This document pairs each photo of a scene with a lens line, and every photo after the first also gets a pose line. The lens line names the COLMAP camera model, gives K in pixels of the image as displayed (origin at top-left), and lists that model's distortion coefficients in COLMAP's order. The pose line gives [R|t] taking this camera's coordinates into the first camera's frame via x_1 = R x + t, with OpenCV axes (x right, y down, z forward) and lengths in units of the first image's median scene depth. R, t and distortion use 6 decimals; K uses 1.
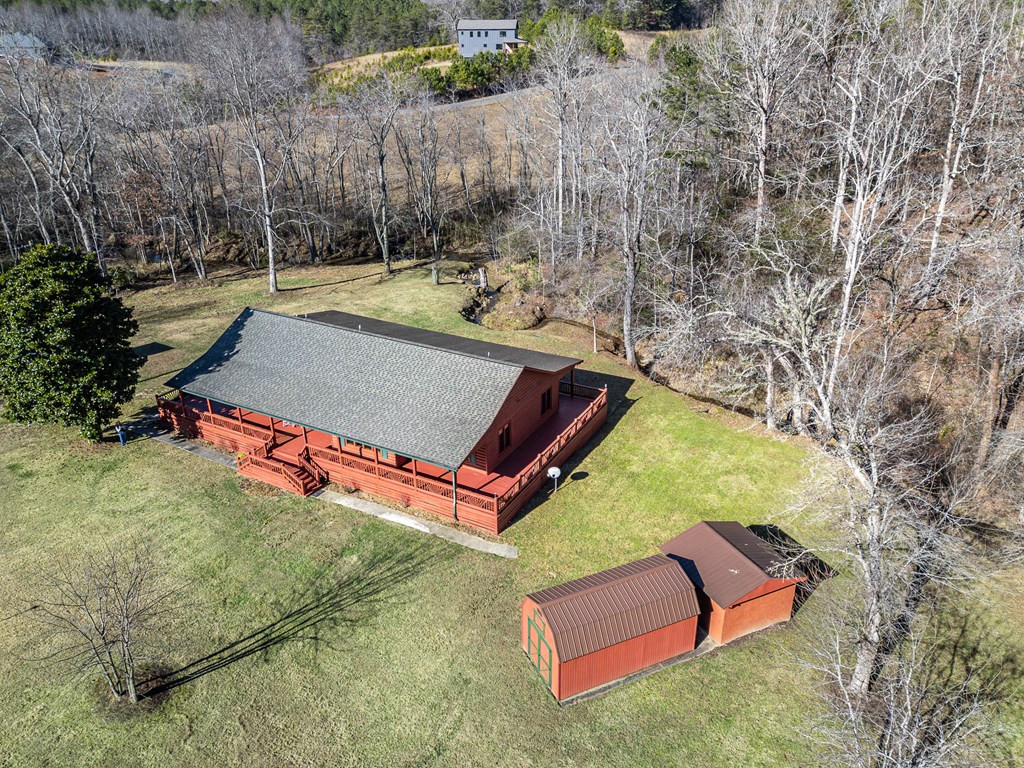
lens RADIAL K [[745.9, 0, 512.0], [0, 745.9, 384.0], [0, 0, 1]] dist [0.106468, -0.118640]
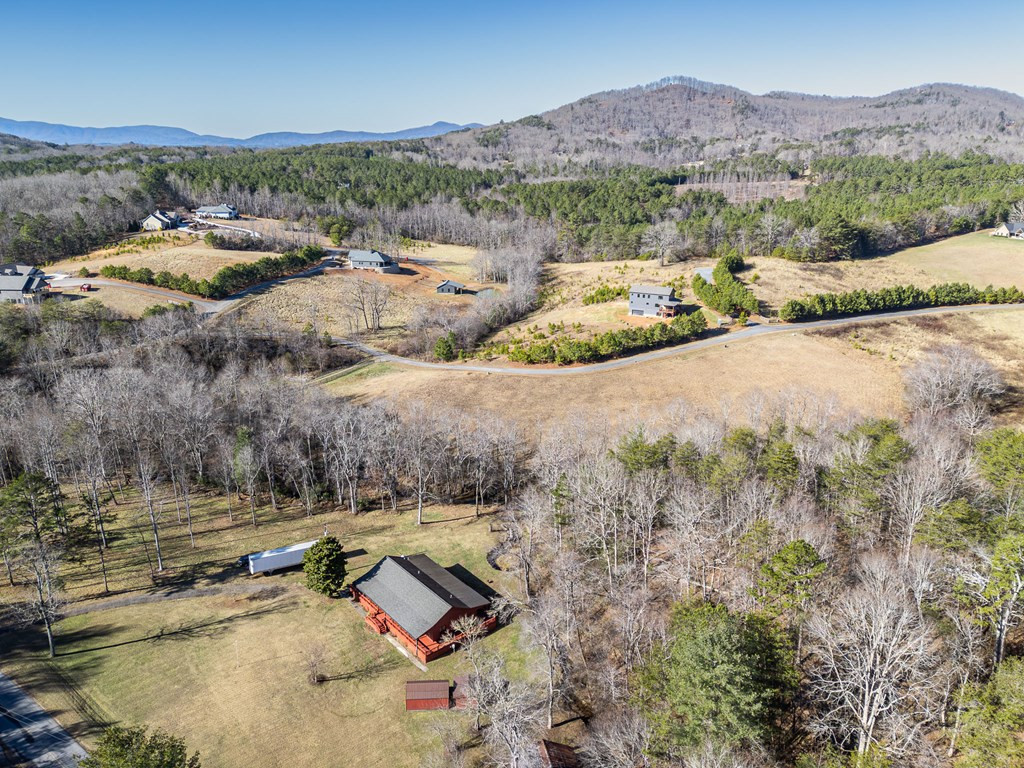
lens RADIAL K [[745.9, 0, 512.0], [0, 745.9, 384.0], [0, 0, 1]] dist [0.106468, -0.118640]
pose [[0.931243, 0.119691, -0.344181, 1.138487], [-0.161550, 0.982230, -0.095526, -0.631650], [0.326631, 0.144560, 0.934031, -1.811573]]
